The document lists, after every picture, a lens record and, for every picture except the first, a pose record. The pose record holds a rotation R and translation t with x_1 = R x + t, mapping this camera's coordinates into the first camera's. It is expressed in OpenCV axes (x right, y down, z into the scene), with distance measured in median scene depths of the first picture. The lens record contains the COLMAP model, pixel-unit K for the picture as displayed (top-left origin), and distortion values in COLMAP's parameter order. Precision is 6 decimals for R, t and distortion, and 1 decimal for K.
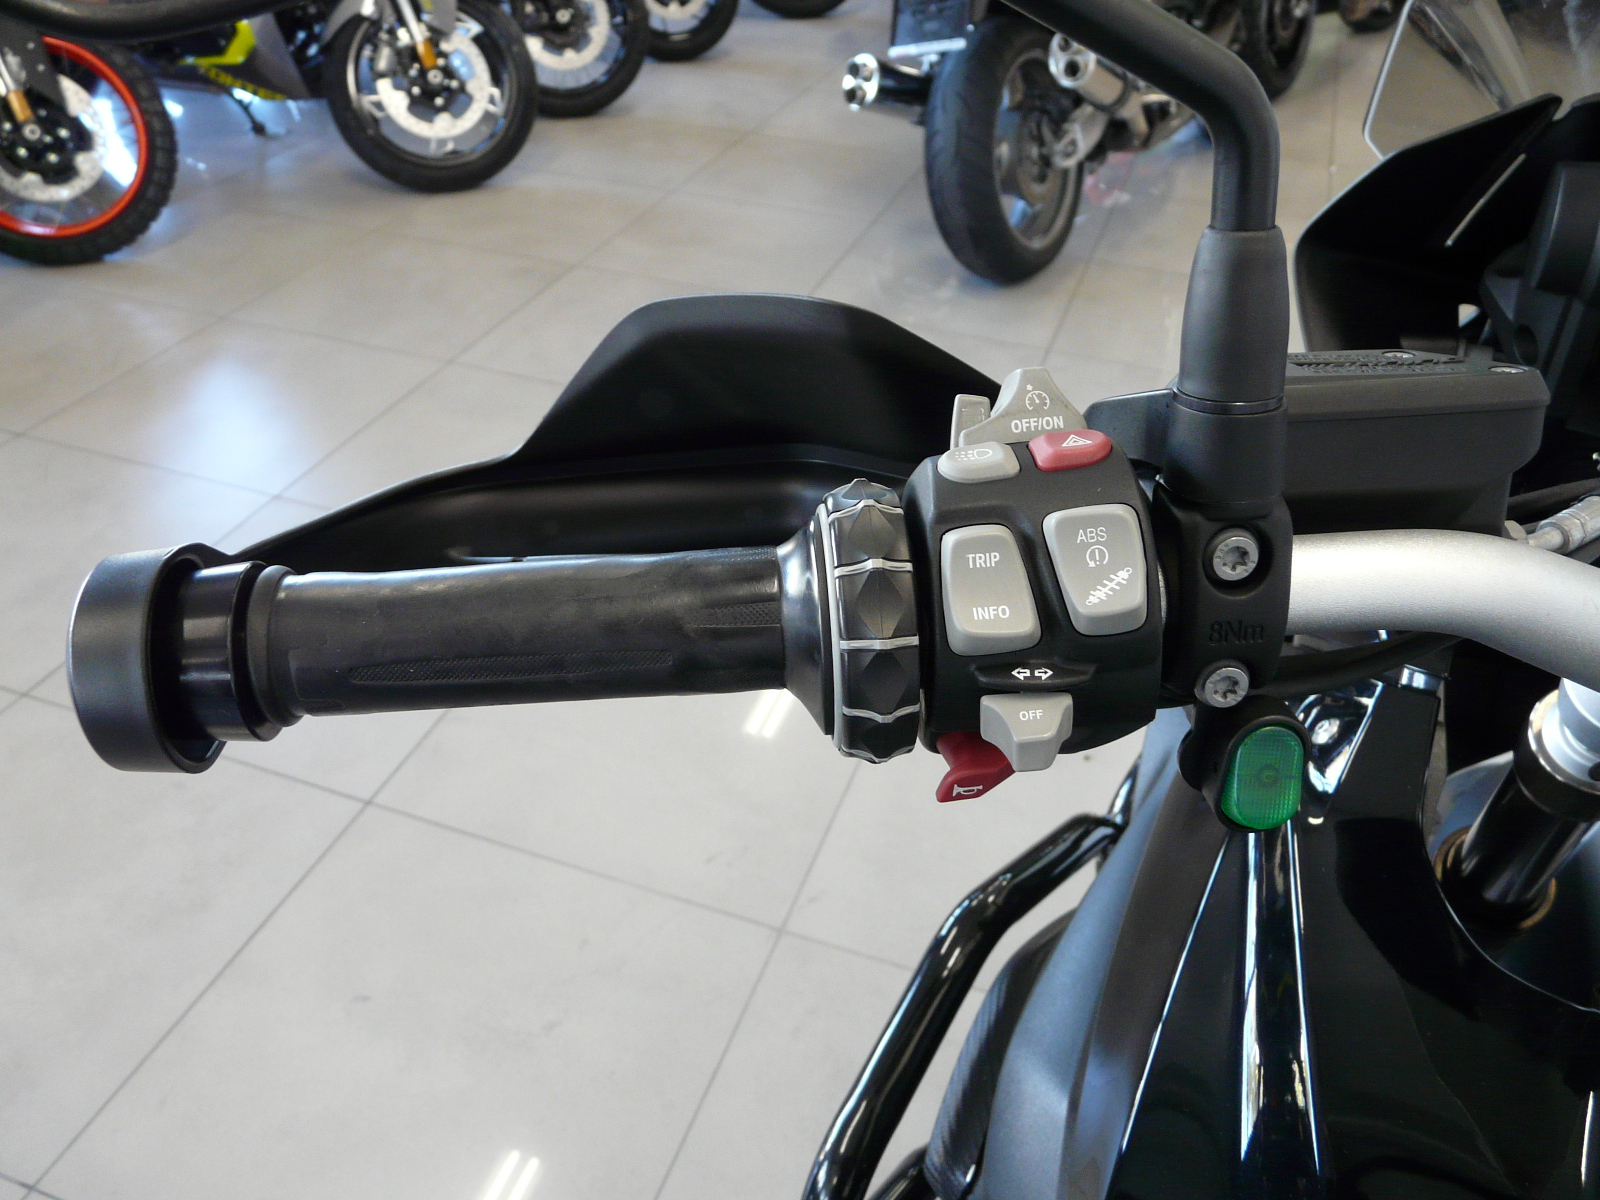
lens RADIAL K [[1329.9, 0, 792.3], [0, 1329.9, 597.6], [0, 0, 1]] dist [-0.085816, 0.107848]
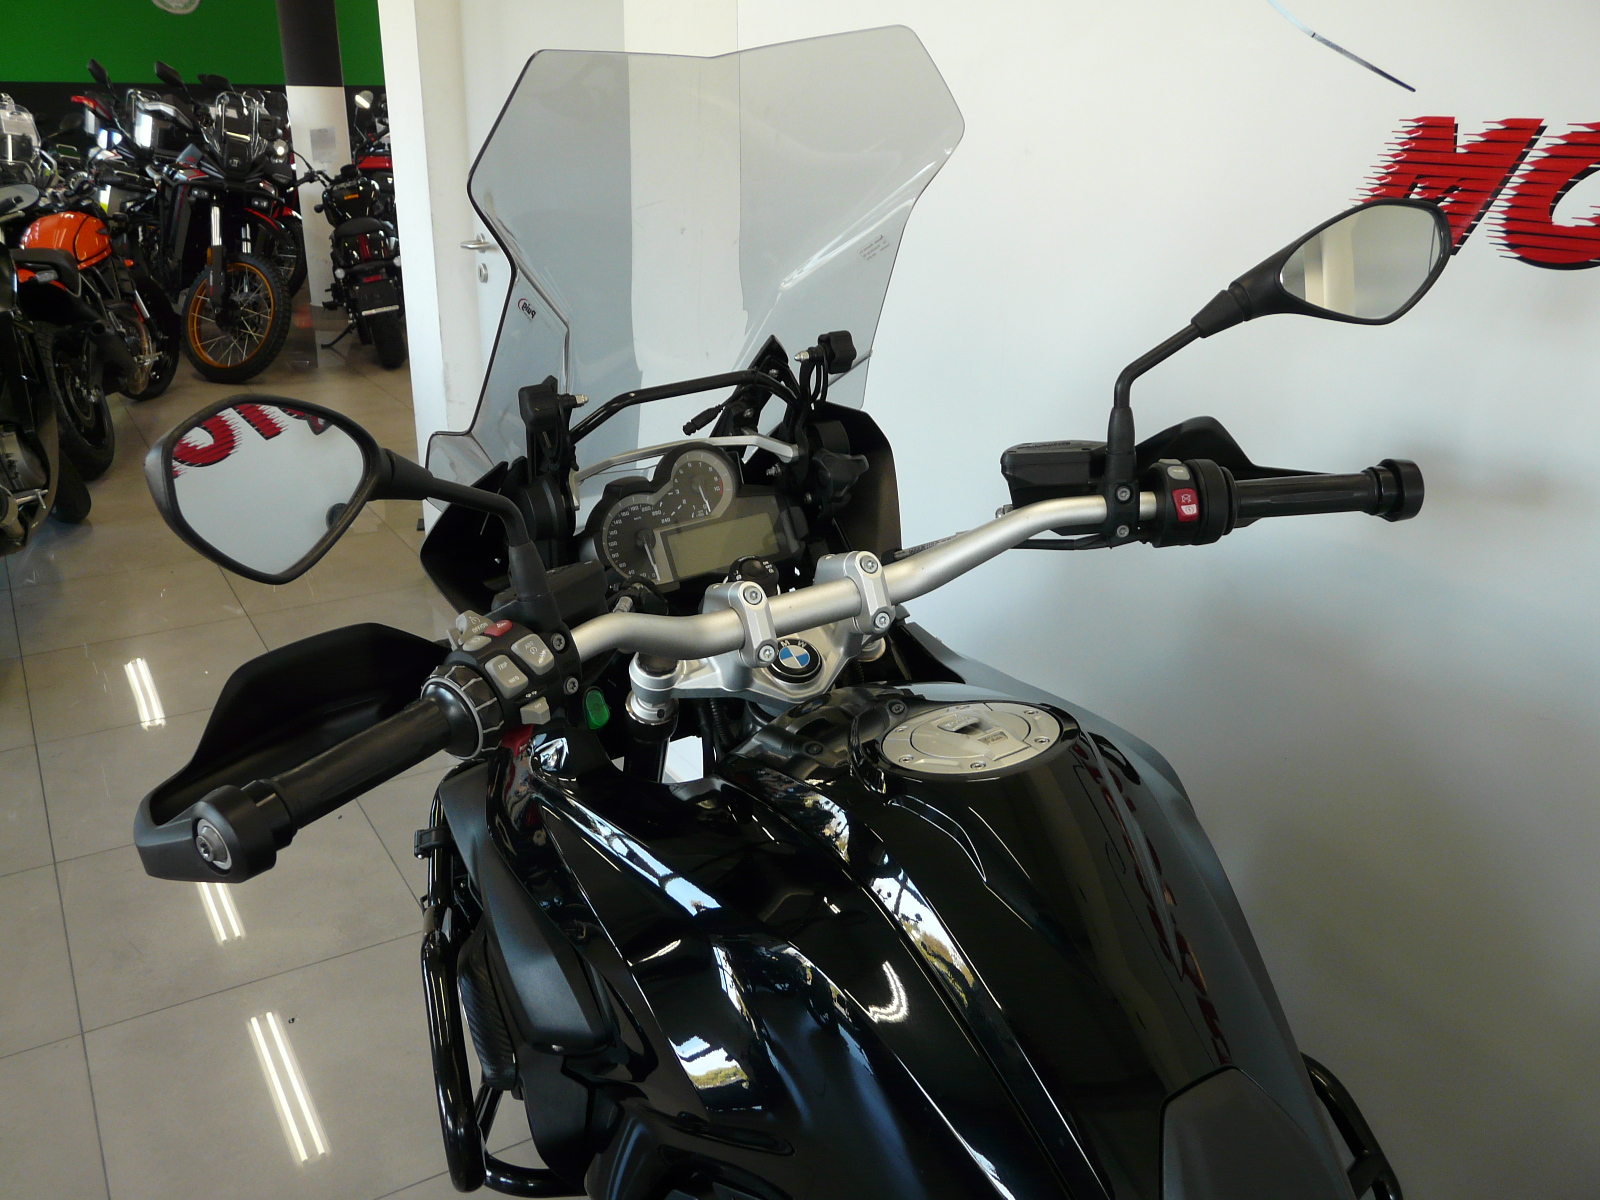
lens RADIAL K [[1329.9, 0, 777.9], [0, 1329.9, 595.8], [0, 0, 1]] dist [-0.085816, 0.107848]
pose [[0.634331, -0.305607, 0.710090, -0.135805], [0.465415, 0.884395, -0.035135, 0.019944], [-0.617263, 0.352774, 0.703233, -0.136967]]
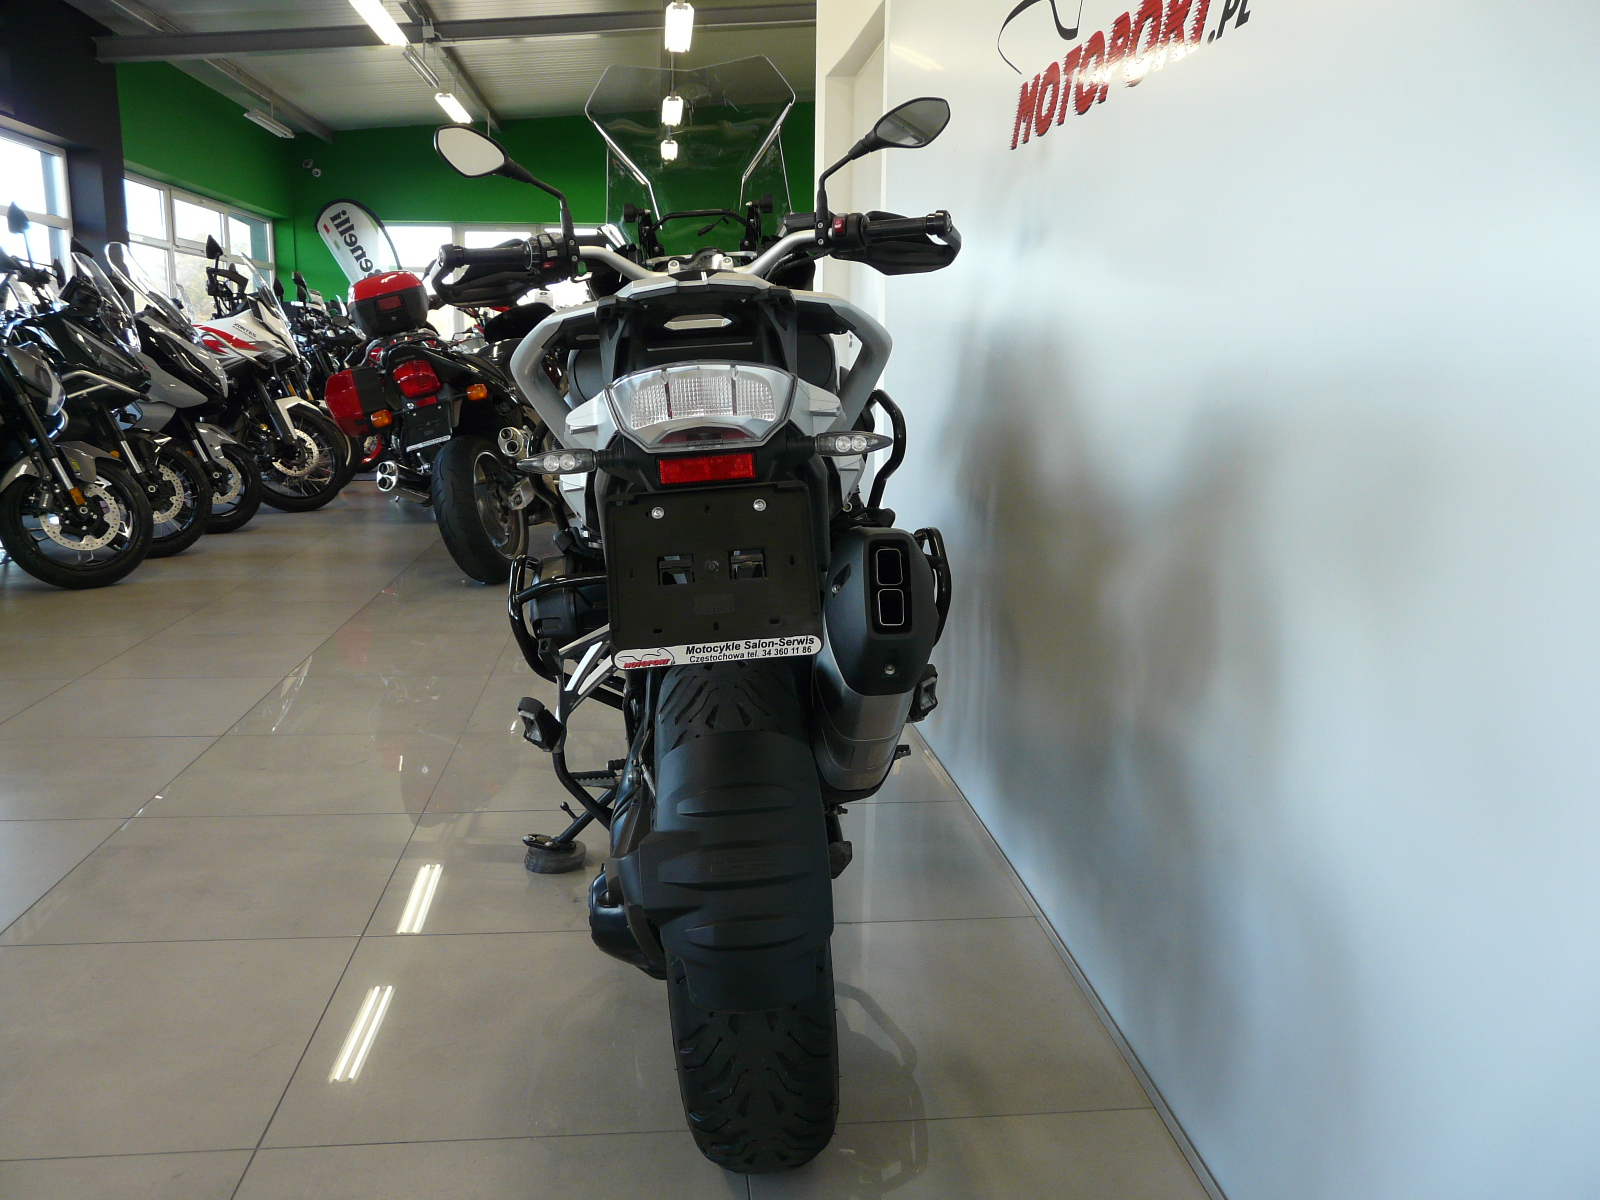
lens RADIAL K [[1329.9, 0, 802.9], [0, 1329.9, 599.7], [0, 0, 1]] dist [-0.085816, 0.107848]
pose [[0.900530, -0.108930, 0.420928, -0.208550], [0.275503, 0.891911, -0.358598, 0.529283], [-0.336368, 0.438895, 0.833203, -0.542412]]
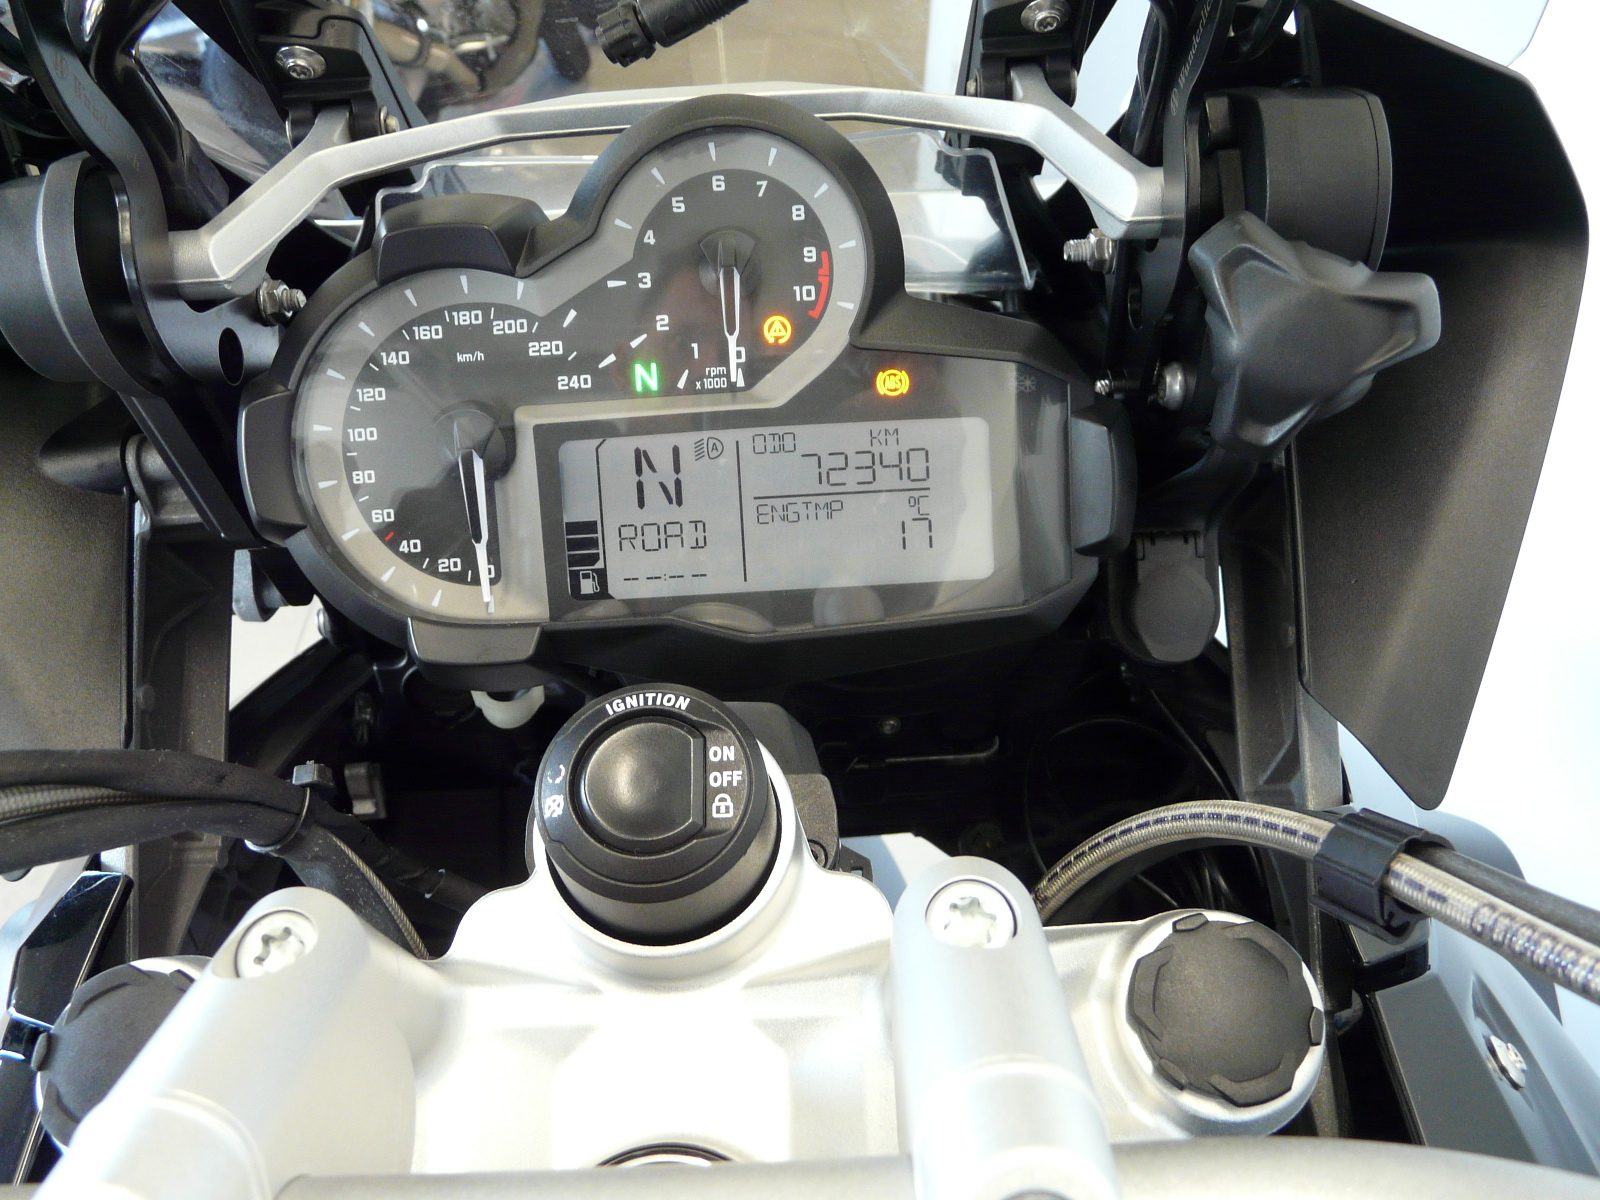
lens RADIAL K [[1329.9, 0, 786.7], [0, 1329.9, 607.2], [0, 0, 1]] dist [-0.085816, 0.107848]
pose [[0.920351, -0.252719, 0.298475, 0.115727], [0.240450, 0.967540, 0.077788, -0.016717], [-0.308445, 0.000176, 0.951242, 0.051034]]
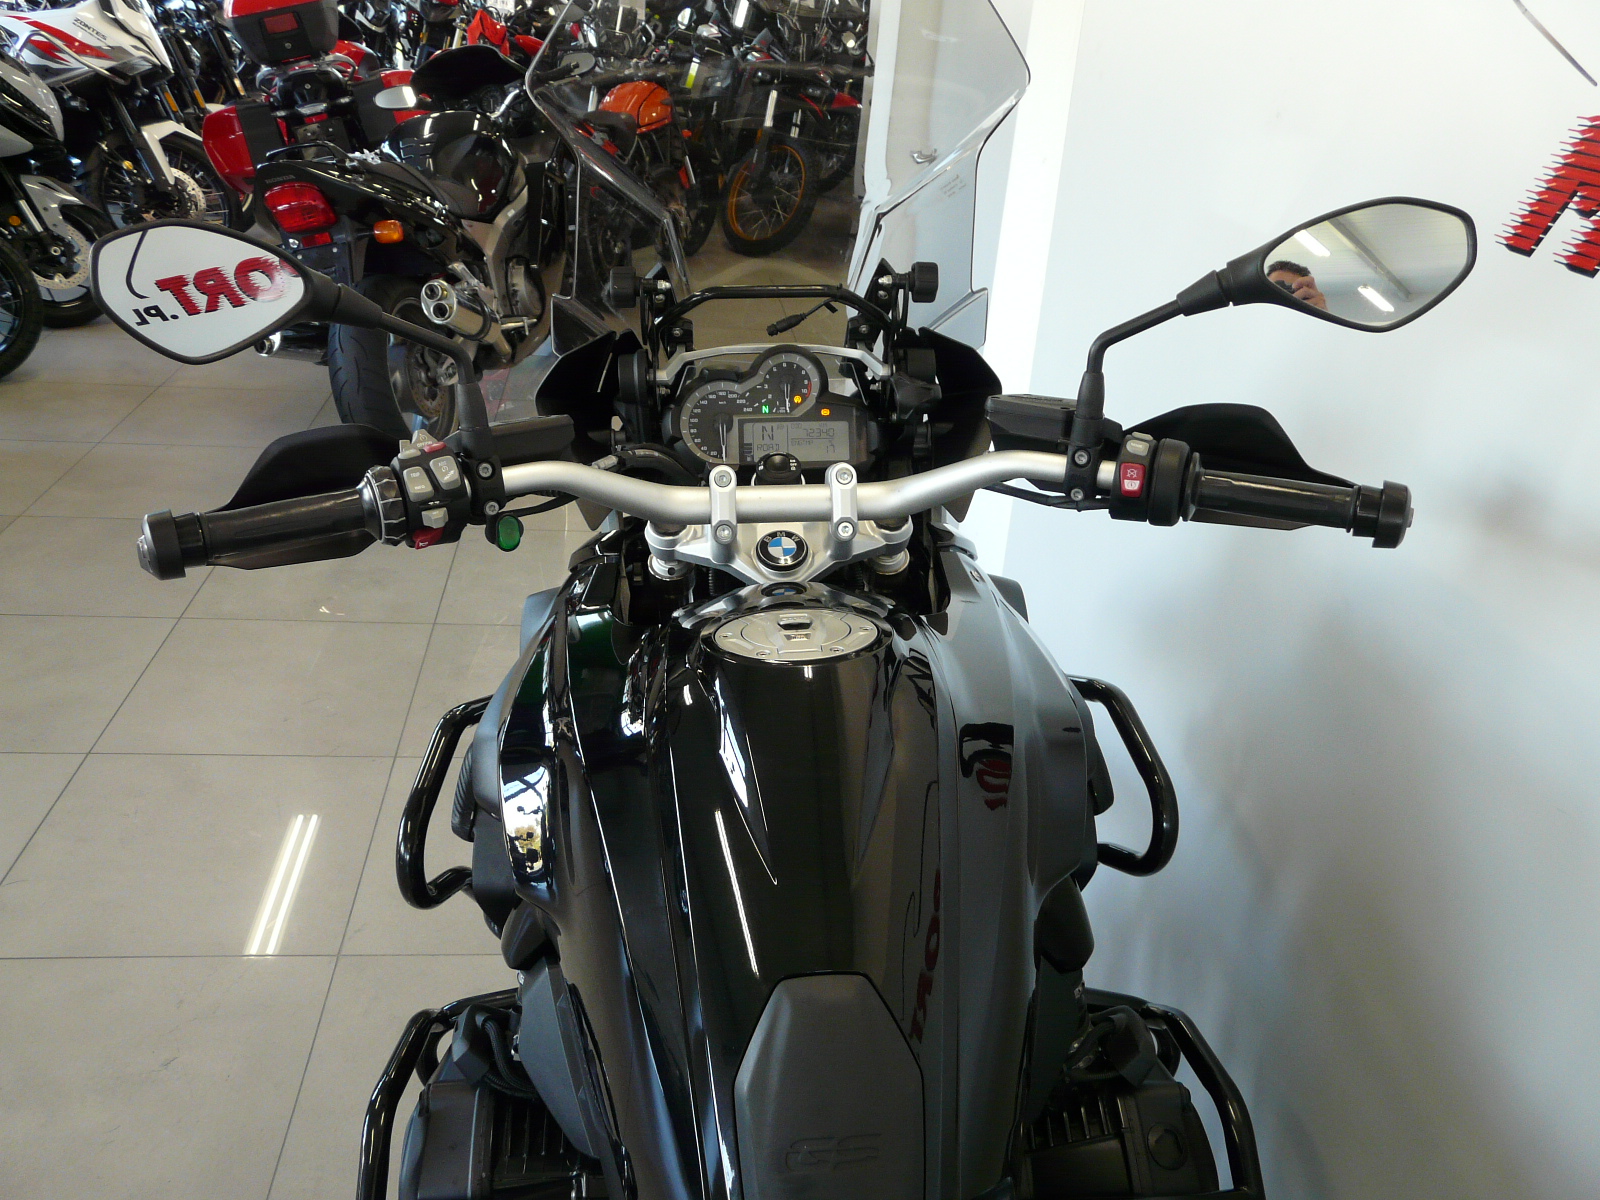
lens RADIAL K [[1329.9, 0, 806.5], [0, 1329.9, 607.0], [0, 0, 1]] dist [-0.085816, 0.107848]
pose [[0.897107, -0.160936, 0.411460, -0.040377], [0.220586, 0.970070, -0.101518, 0.084033], [-0.382807, 0.181835, 0.905757, -0.240704]]
